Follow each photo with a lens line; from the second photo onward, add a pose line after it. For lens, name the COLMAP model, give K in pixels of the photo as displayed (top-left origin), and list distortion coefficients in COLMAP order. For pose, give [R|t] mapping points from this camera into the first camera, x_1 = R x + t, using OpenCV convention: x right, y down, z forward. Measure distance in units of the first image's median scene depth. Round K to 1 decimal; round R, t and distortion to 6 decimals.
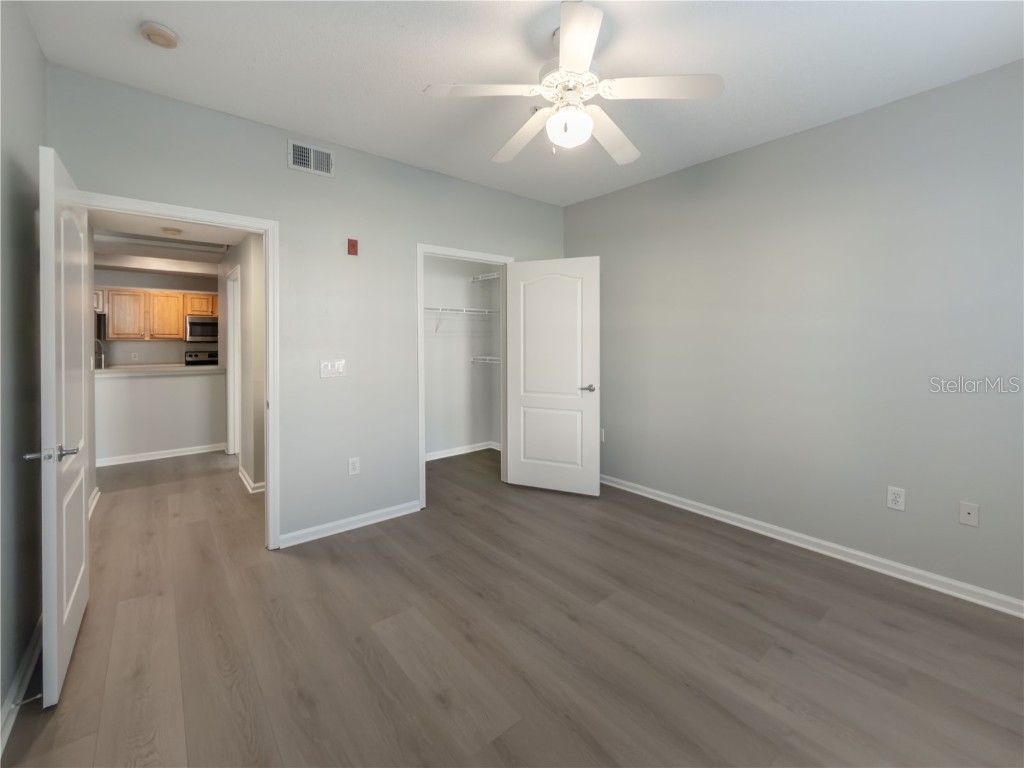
lens RADIAL K [[425.7, 0, 514.7], [0, 425.7, 344.2], [0, 0, 1]] dist [-0.012284, -0.000167]
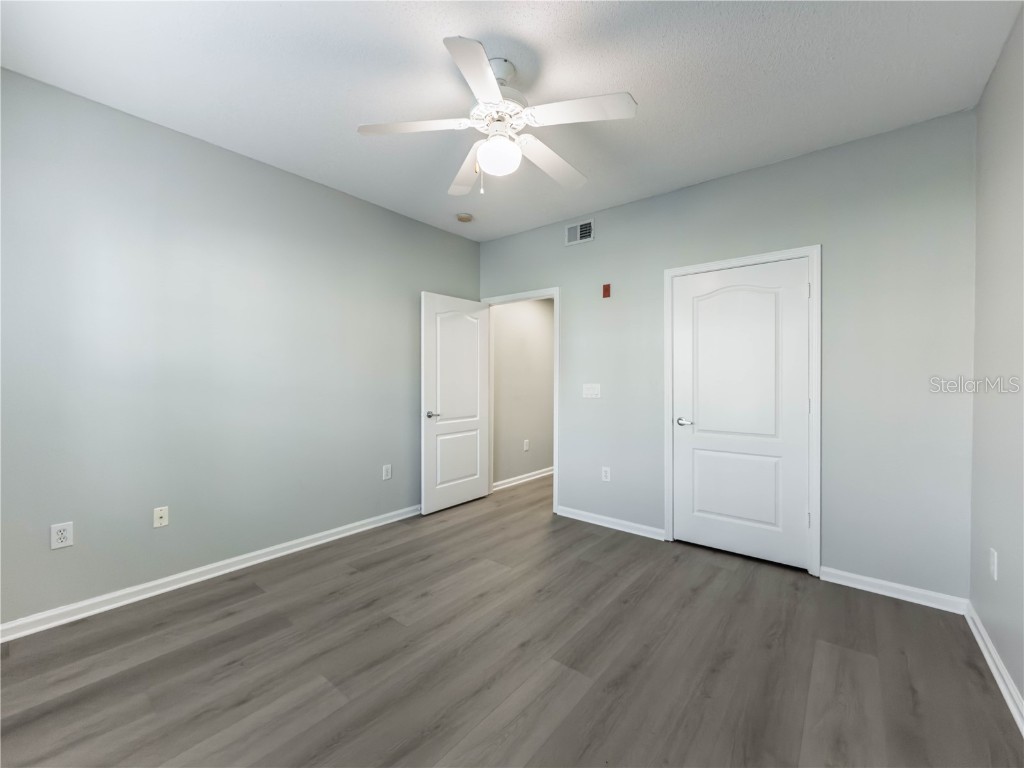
lens RADIAL K [[415.7, 0, 514.5], [0, 415.7, 371.1], [0, 0, 1]] dist [0.000229, 0.000016]
pose [[0.203000, 0.000523, -0.979179, 1.021089], [-0.009260, 0.999956, -0.001386, 0.002610], [0.979135, 0.009349, 0.202996, 0.723597]]
